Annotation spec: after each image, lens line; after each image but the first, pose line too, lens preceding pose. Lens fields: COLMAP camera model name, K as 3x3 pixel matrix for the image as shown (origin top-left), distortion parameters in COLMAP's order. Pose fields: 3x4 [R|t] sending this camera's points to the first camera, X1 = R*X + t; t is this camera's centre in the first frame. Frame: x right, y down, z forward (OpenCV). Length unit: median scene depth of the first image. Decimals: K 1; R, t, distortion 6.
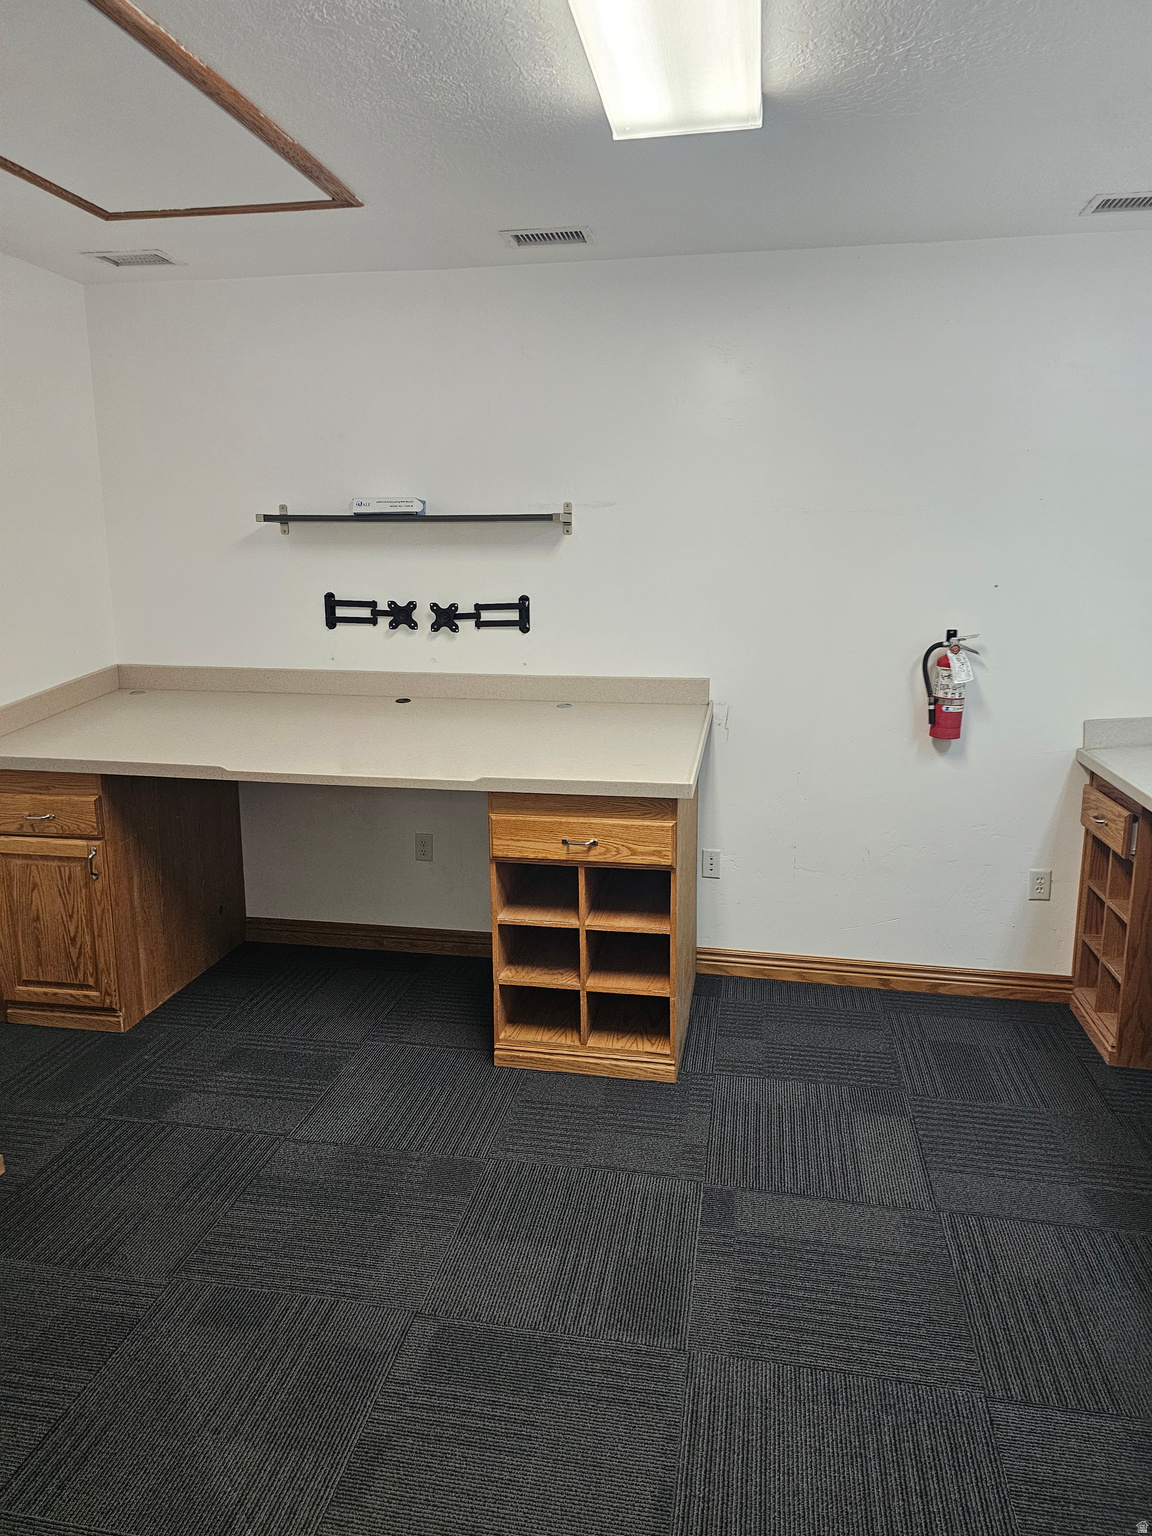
lens RADIAL K [[1041.6, 0, 570.1], [0, 1041.6, 759.6], [0, 0, 1]] dist [0.055053, -0.052364]
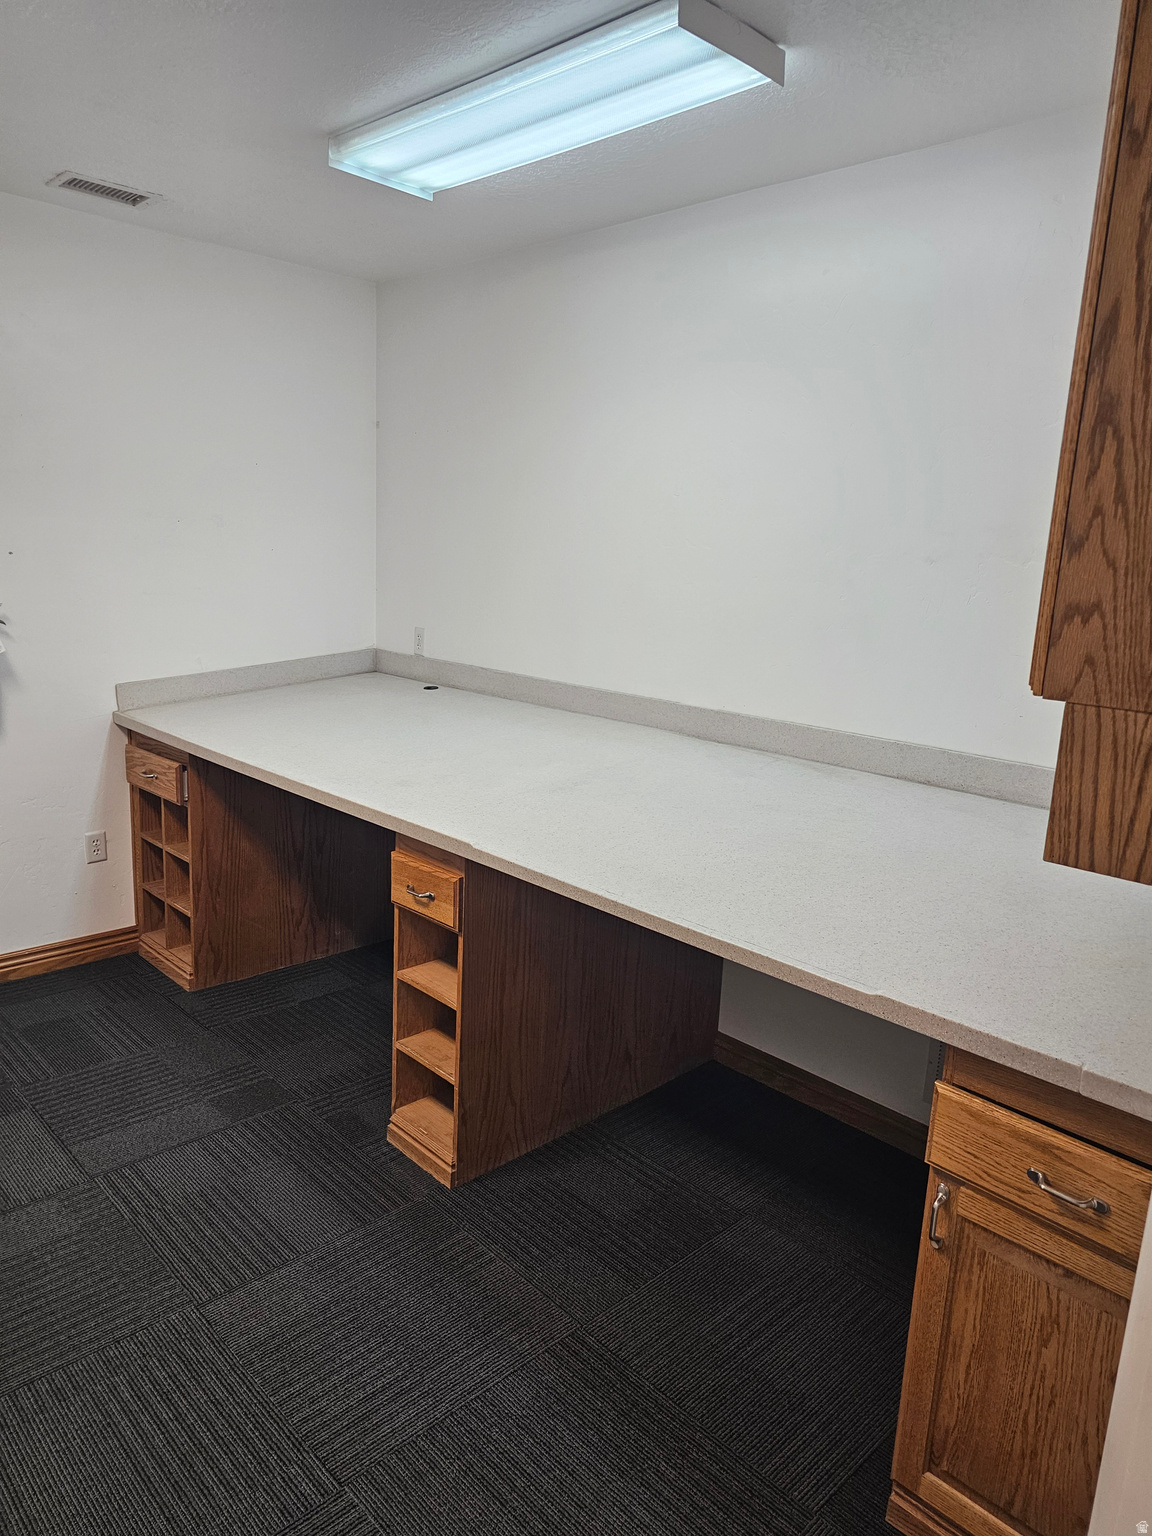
lens RADIAL K [[1041.6, 0, 570.1], [0, 1041.6, 759.6], [0, 0, 1]] dist [0.055053, -0.052364]
pose [[0.578483, -0.139662, 0.803649, -0.111503], [0.115493, 0.989331, 0.088796, -0.004002], [-0.807476, 0.041449, 0.588442, 0.015972]]
